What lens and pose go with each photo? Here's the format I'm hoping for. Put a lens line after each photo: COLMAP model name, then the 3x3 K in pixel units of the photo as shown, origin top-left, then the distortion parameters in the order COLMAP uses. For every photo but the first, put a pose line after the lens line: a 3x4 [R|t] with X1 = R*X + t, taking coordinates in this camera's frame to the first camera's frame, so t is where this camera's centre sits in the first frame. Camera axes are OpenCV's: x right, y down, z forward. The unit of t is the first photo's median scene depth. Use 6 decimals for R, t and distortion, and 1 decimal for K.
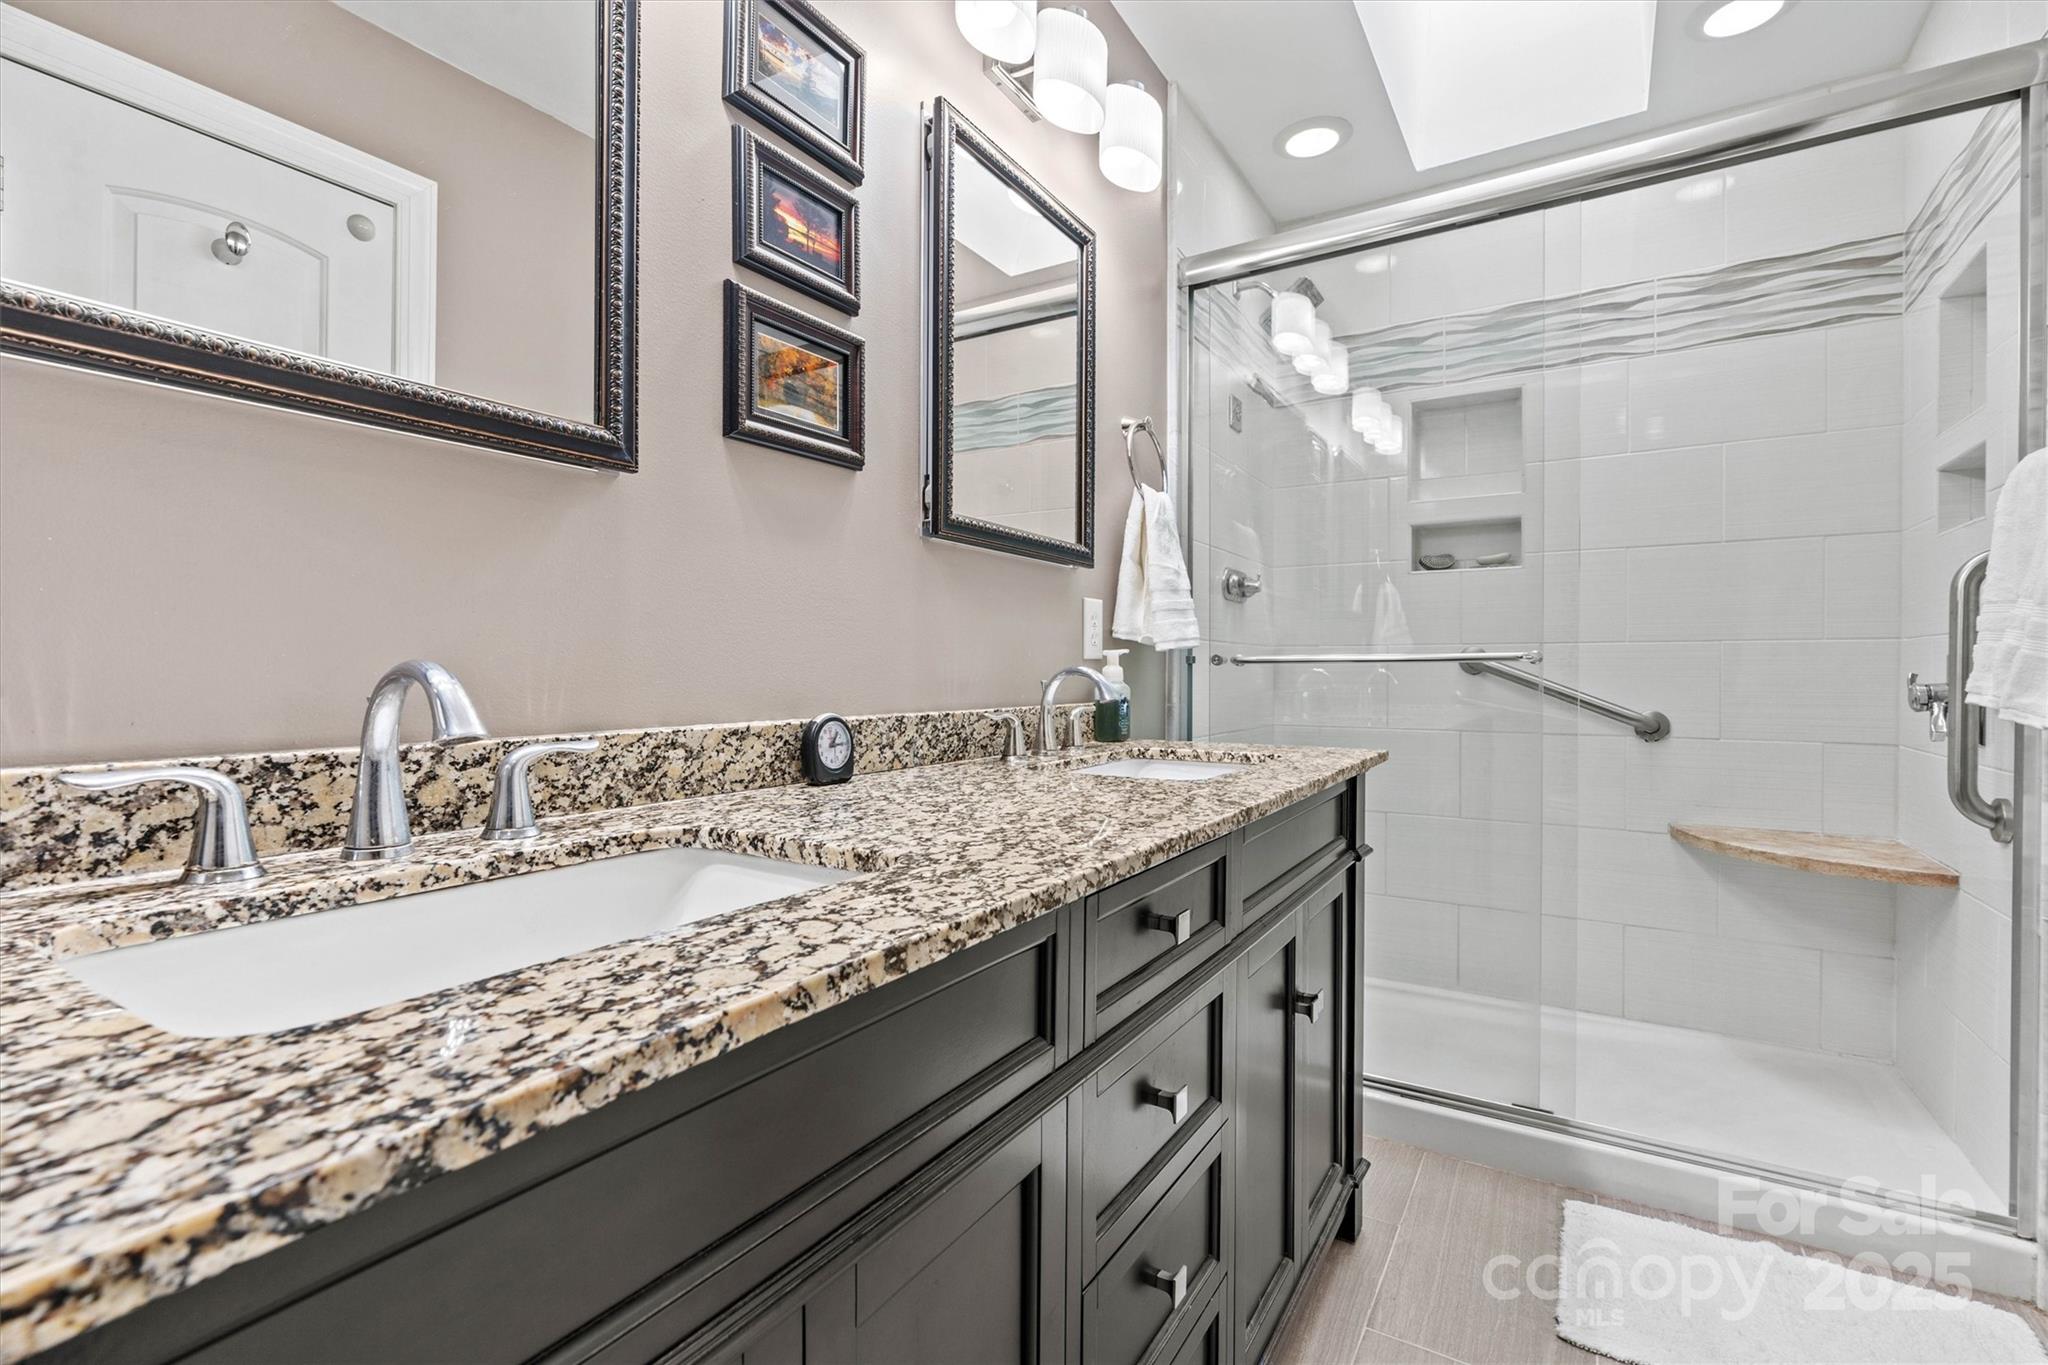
lens RADIAL K [[931.0, 0, 1018.1], [0, 931.0, 684.3], [0, 0, 1]] dist [-0.008994, 0.001455]
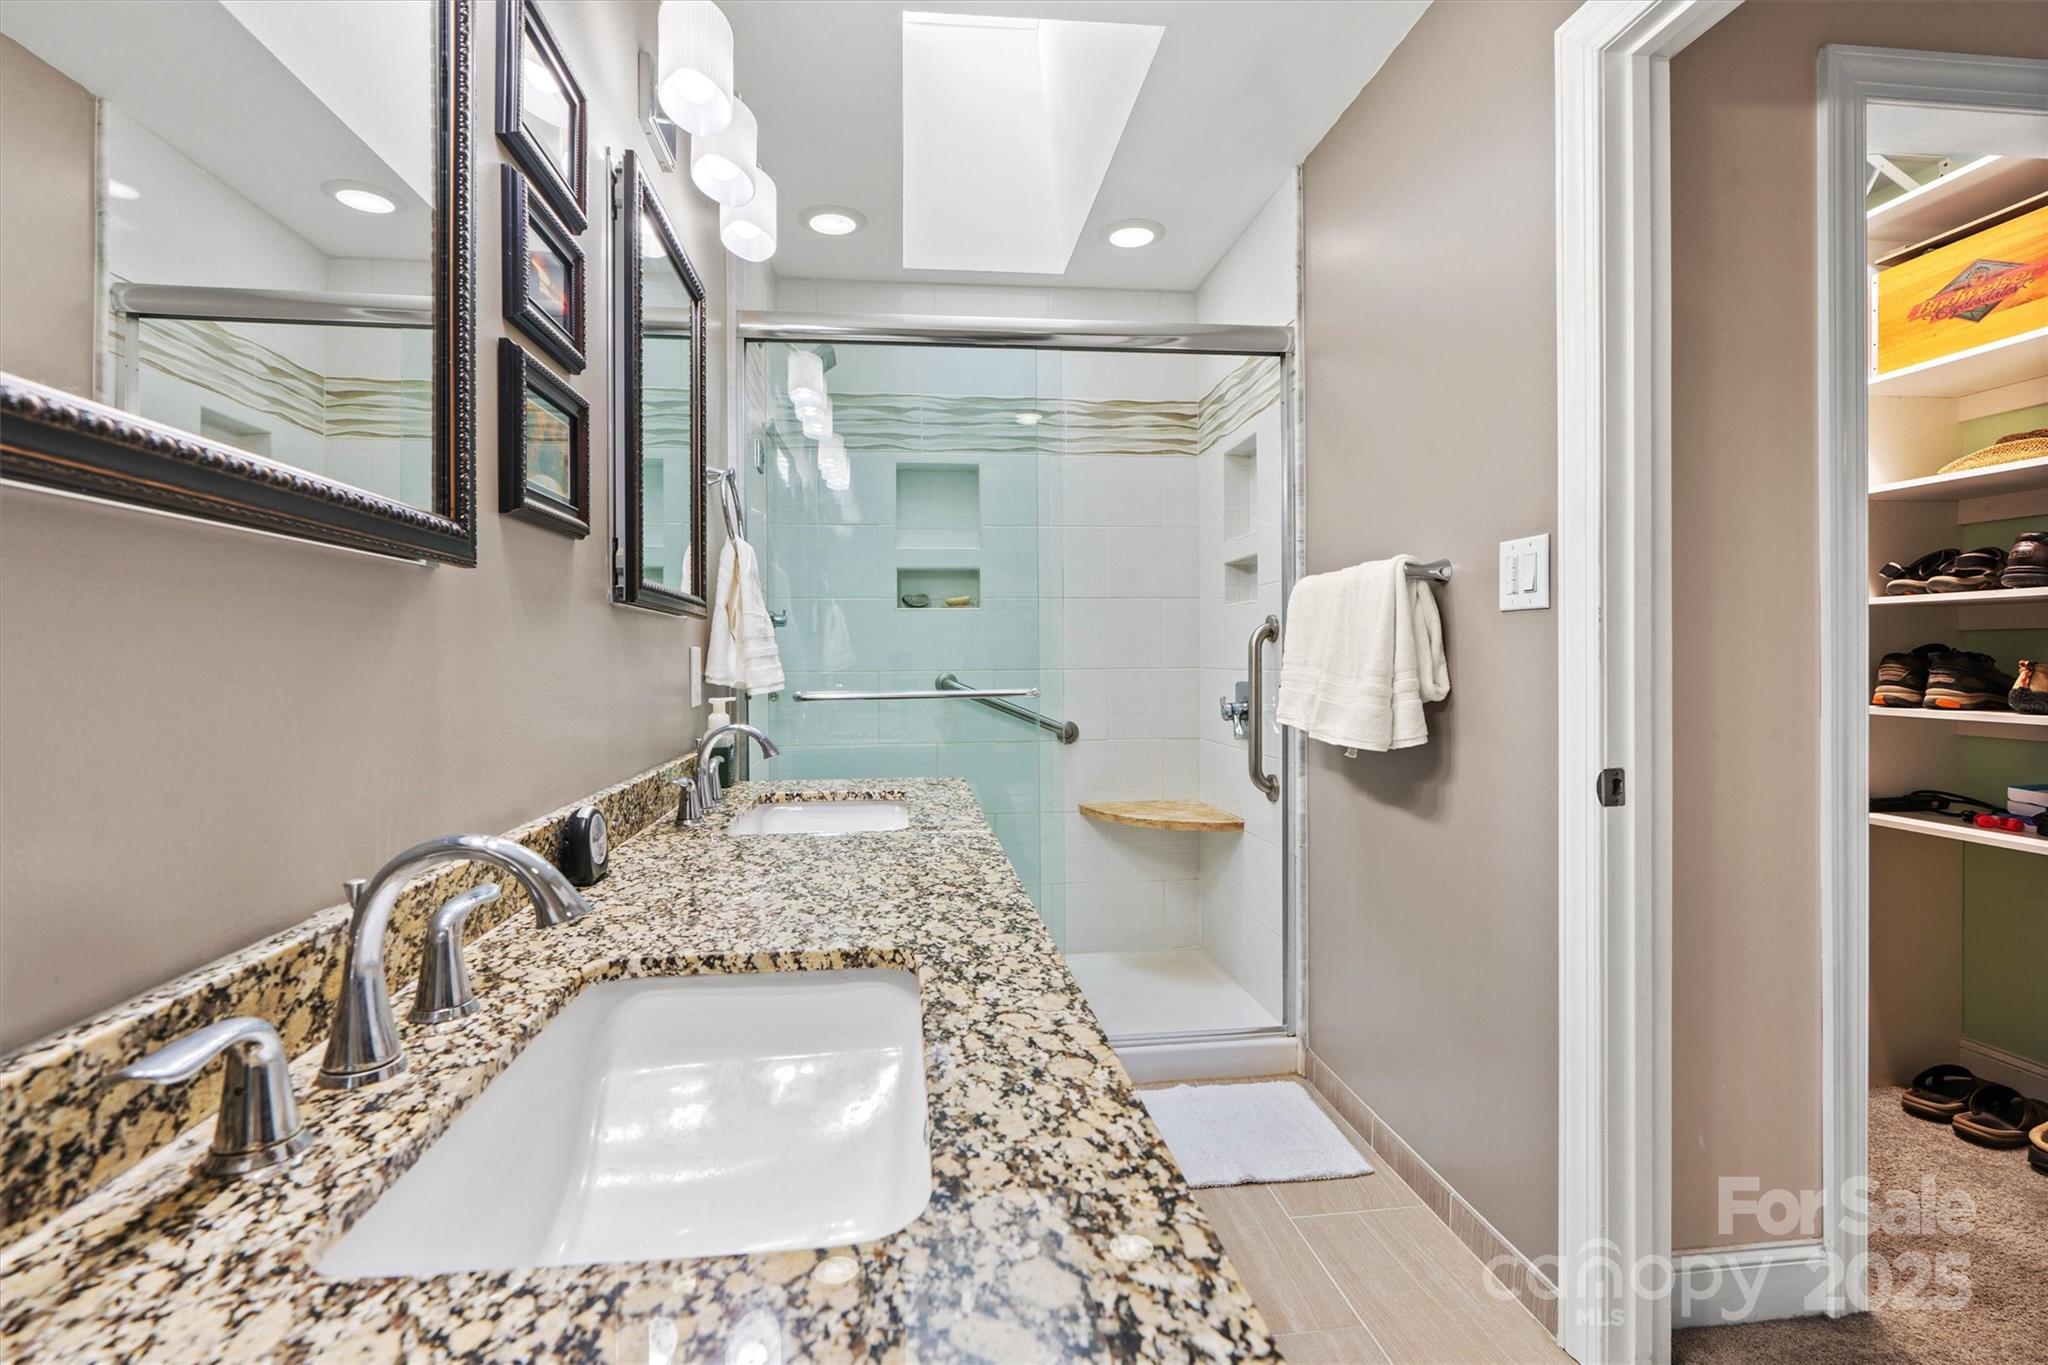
lens RADIAL K [[931.0, 0, 1023.4], [0, 931.0, 669.5], [0, 0, 1]] dist [-0.008994, 0.001455]
pose [[0.775246, -0.011853, 0.631549, -0.831092], [0.015197, 0.999885, 0.000111, -0.182598], [-0.631477, 0.009511, 0.775336, -0.010094]]
